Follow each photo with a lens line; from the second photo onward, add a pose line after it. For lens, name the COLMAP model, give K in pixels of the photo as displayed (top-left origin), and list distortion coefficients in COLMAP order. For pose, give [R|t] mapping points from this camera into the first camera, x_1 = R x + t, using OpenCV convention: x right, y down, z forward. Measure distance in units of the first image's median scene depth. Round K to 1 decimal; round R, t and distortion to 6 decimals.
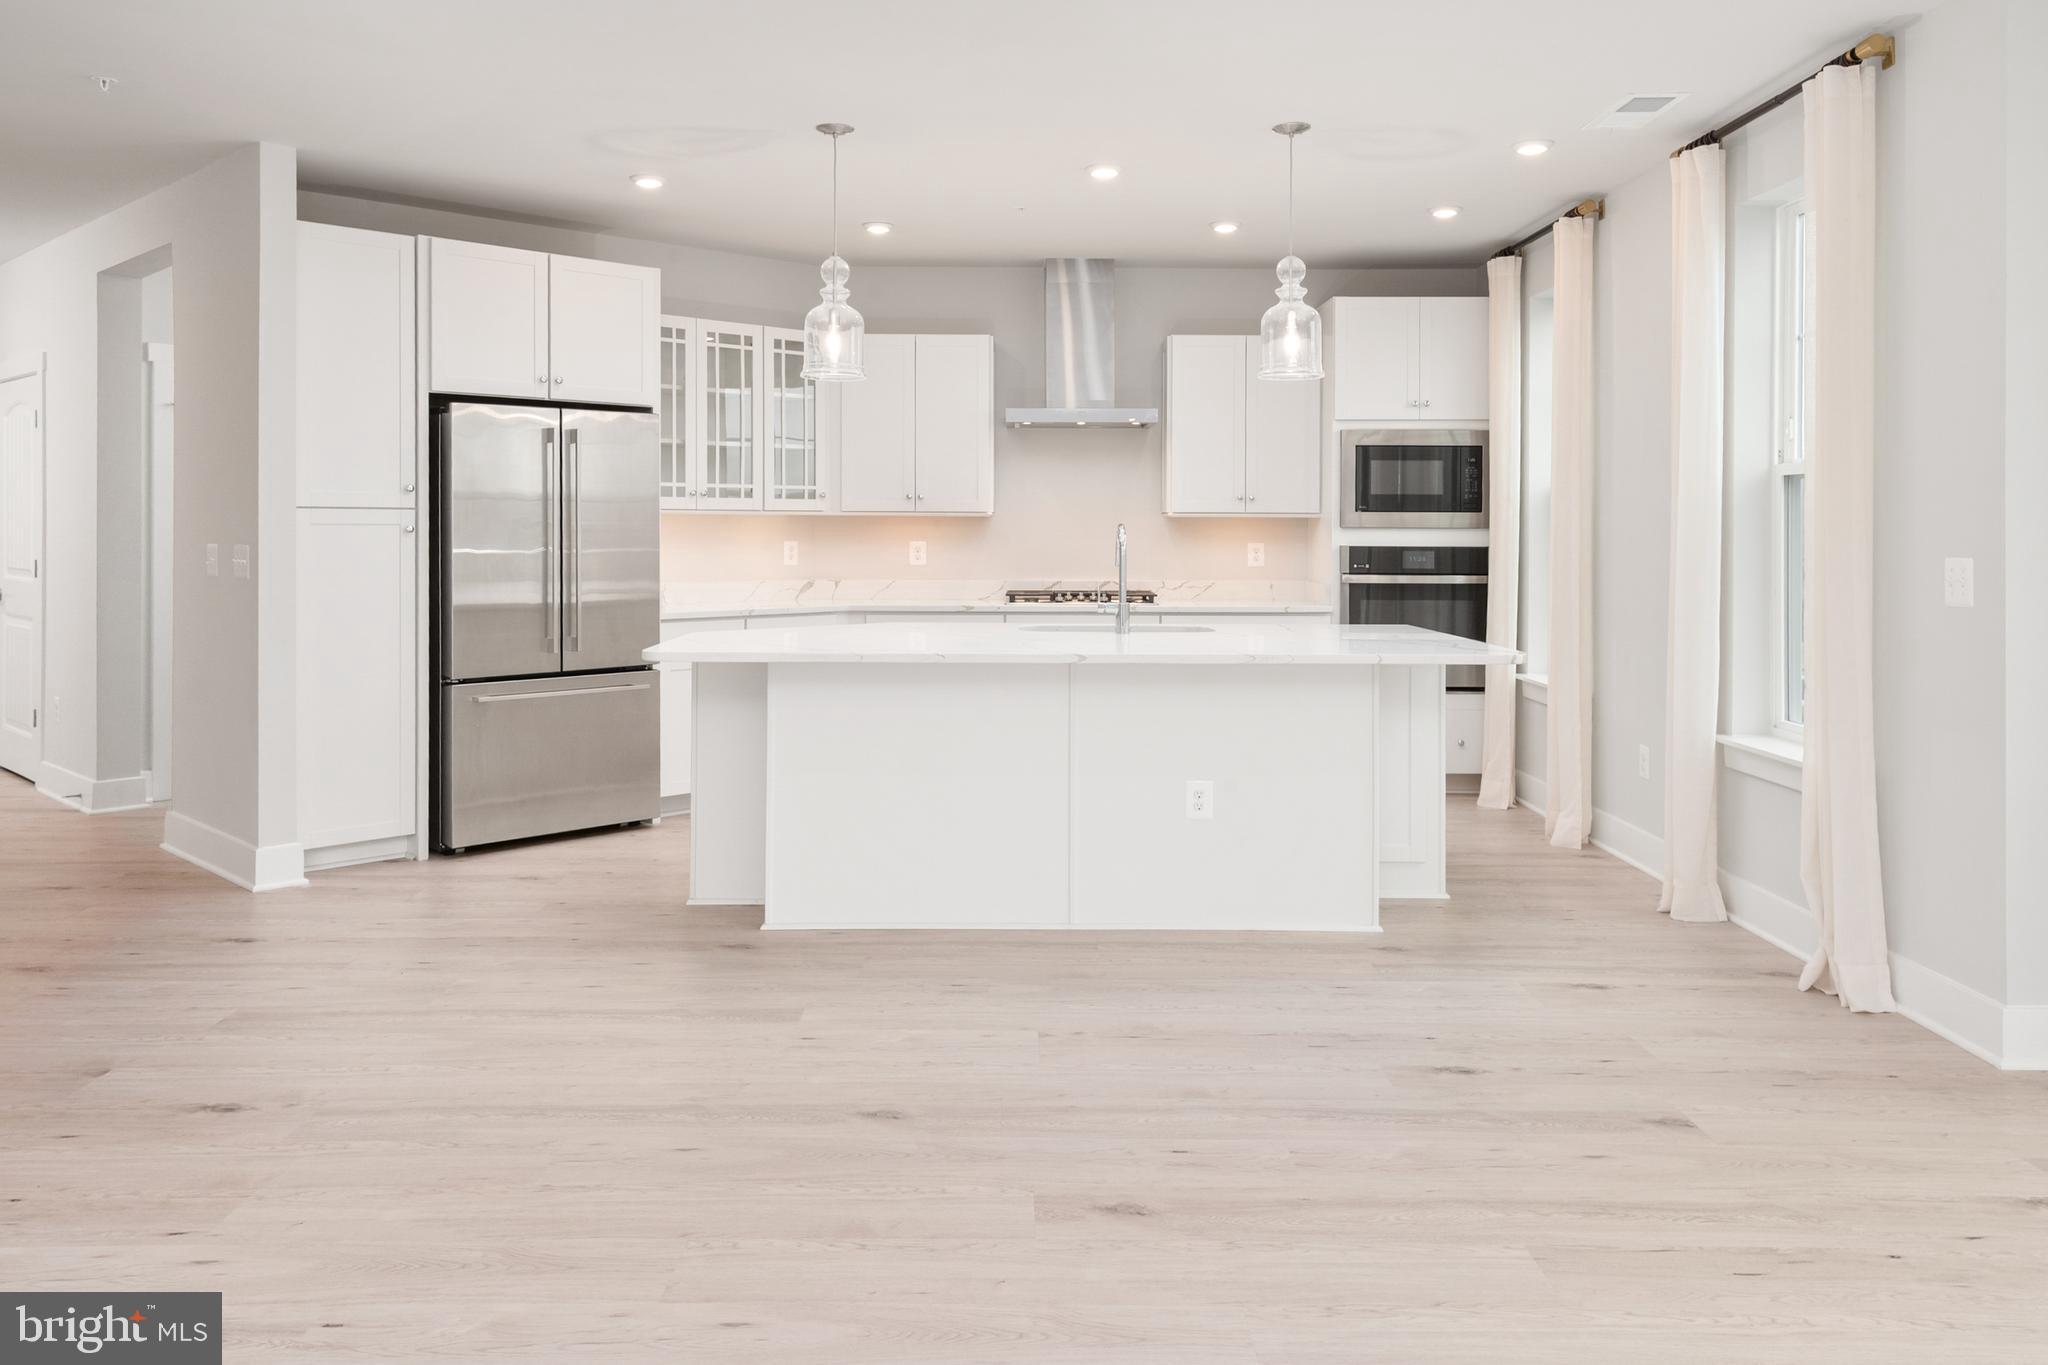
lens RADIAL K [[1515.1, 0, 1014.3], [0, 1515.1, 526.3], [0, 0, 1]] dist [0.021239, 0.002683]
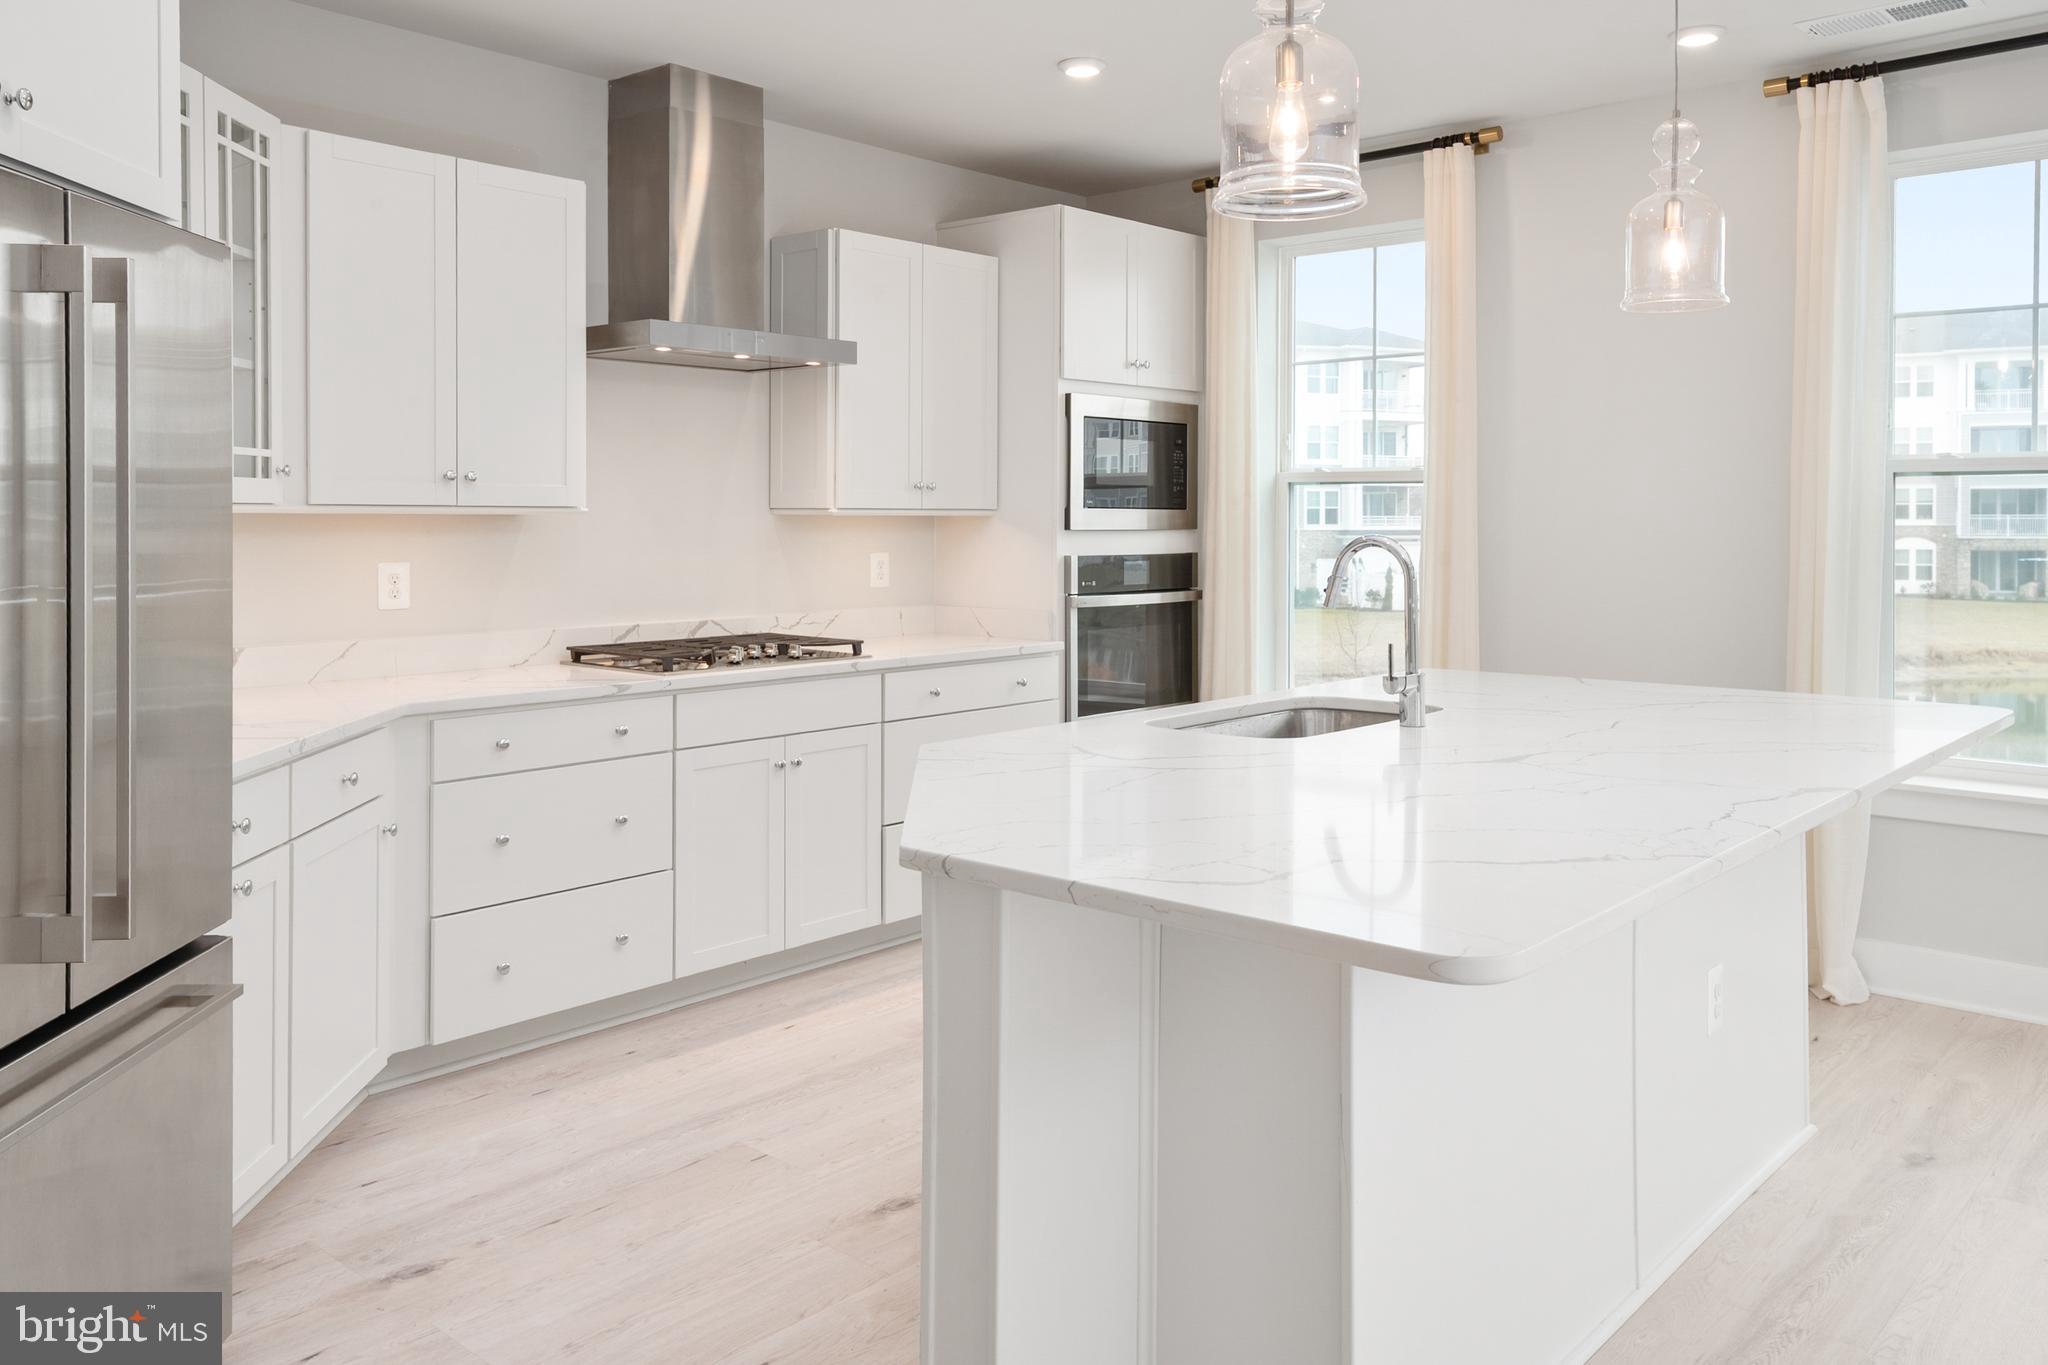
lens RADIAL K [[1515.1, 0, 1014.3], [0, 1515.1, 526.3], [0, 0, 1]] dist [0.021239, 0.002683]
pose [[0.680015, -0.006819, 0.733166, -0.336803], [-0.001683, 0.999940, 0.010862, -0.009303], [-0.733196, -0.008620, 0.679963, 0.553849]]
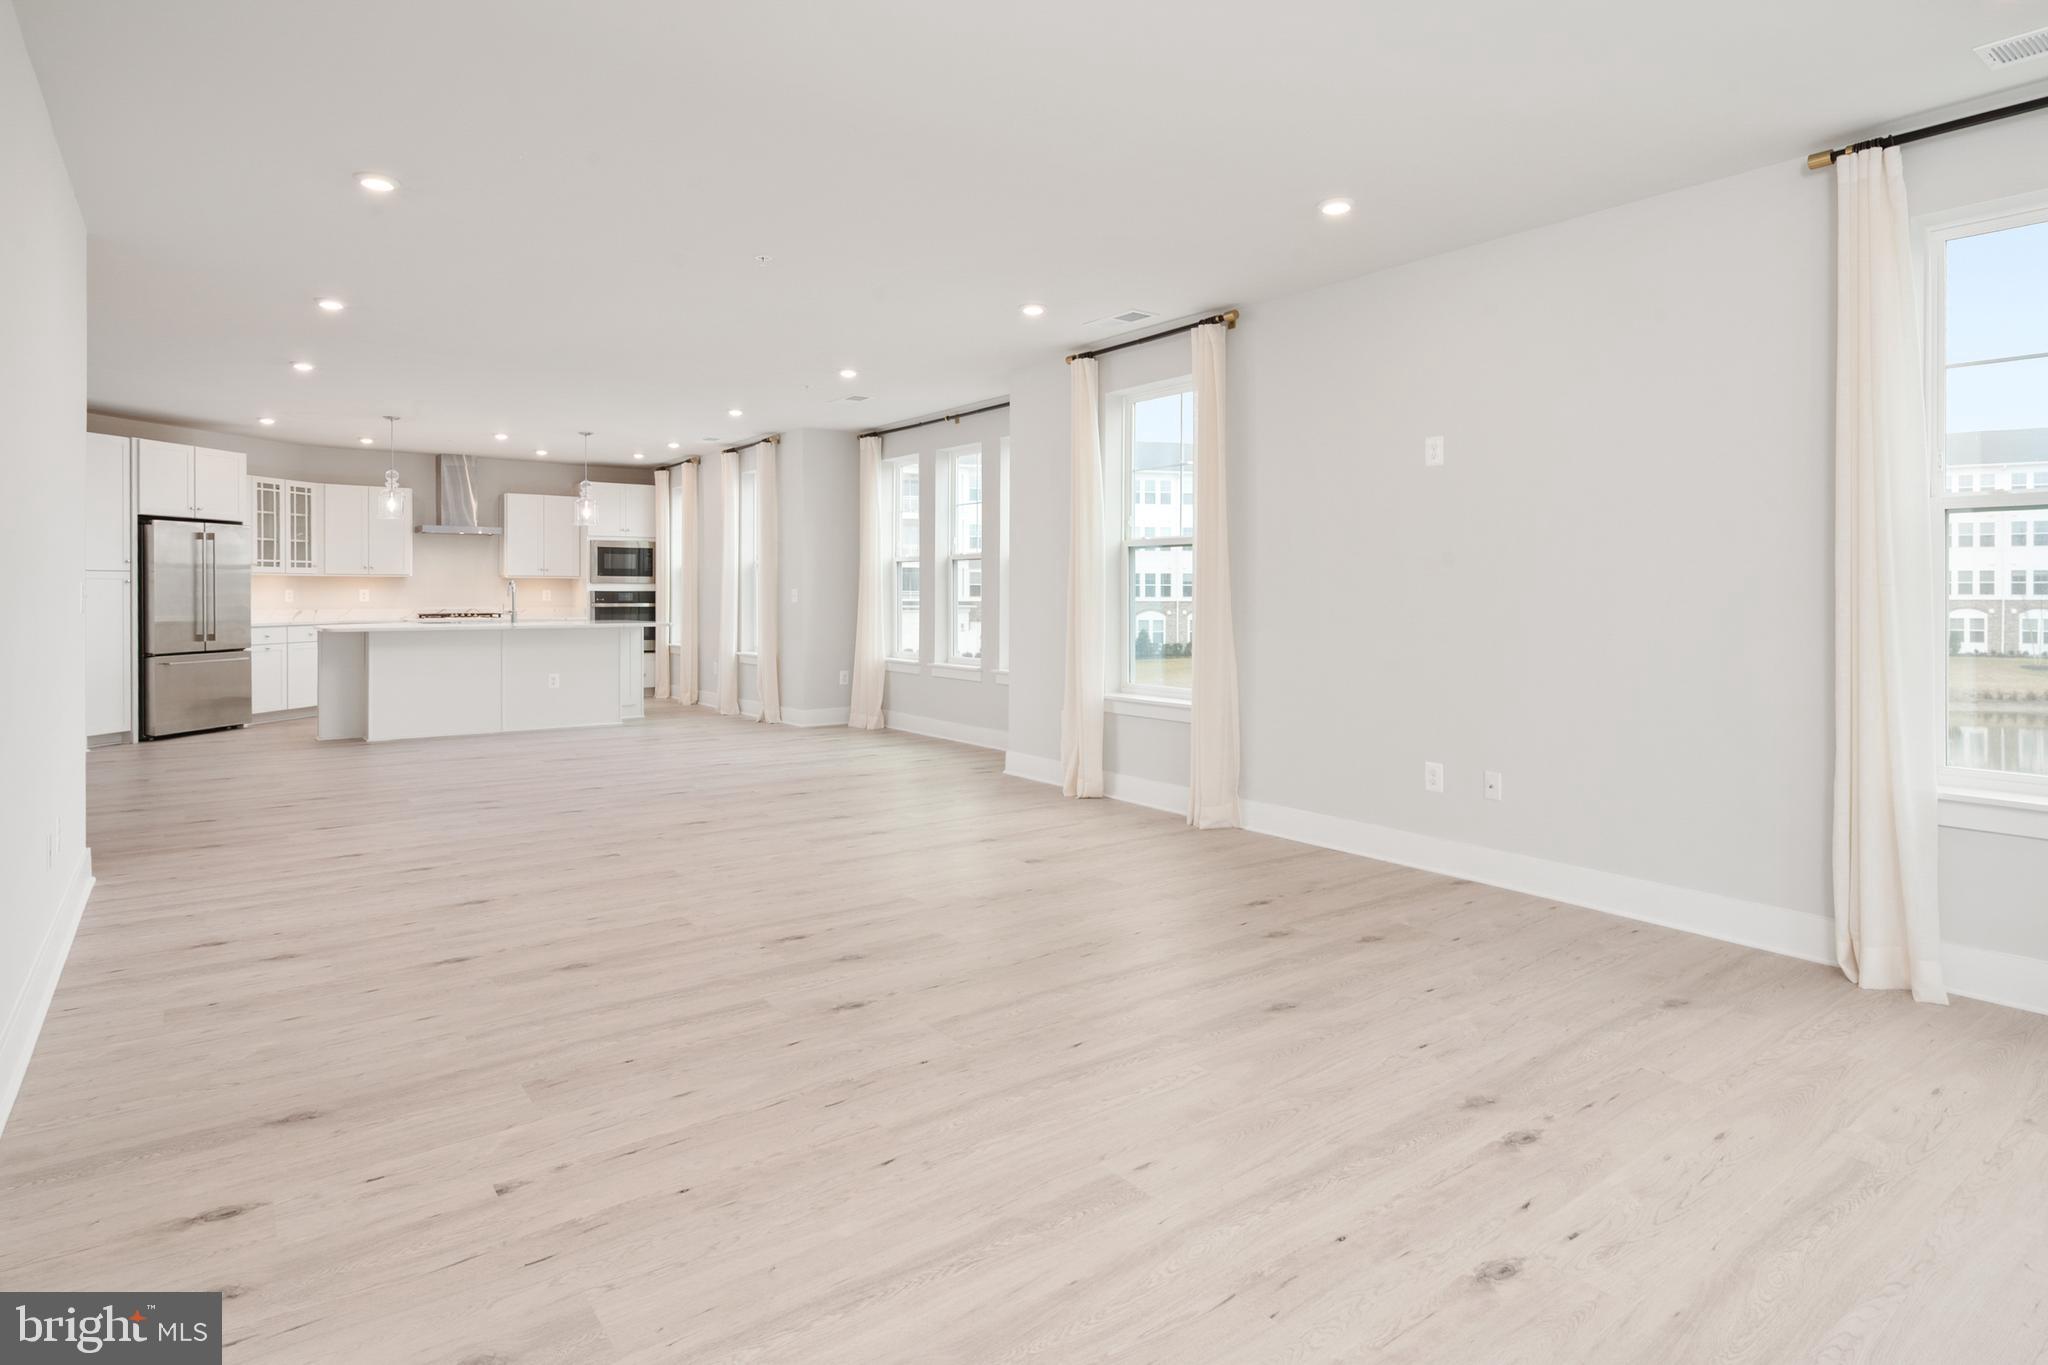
lens RADIAL K [[1094.7, 0, 1017.8], [0, 1094.7, 599.6], [0, 0, 1]] dist [0.018714, 0.000363]
pose [[0.804000, -0.006974, 0.594589, -0.261334], [0.001832, 0.999956, 0.009251, 0.012665], [-0.594627, -0.006348, 0.803977, -0.741621]]
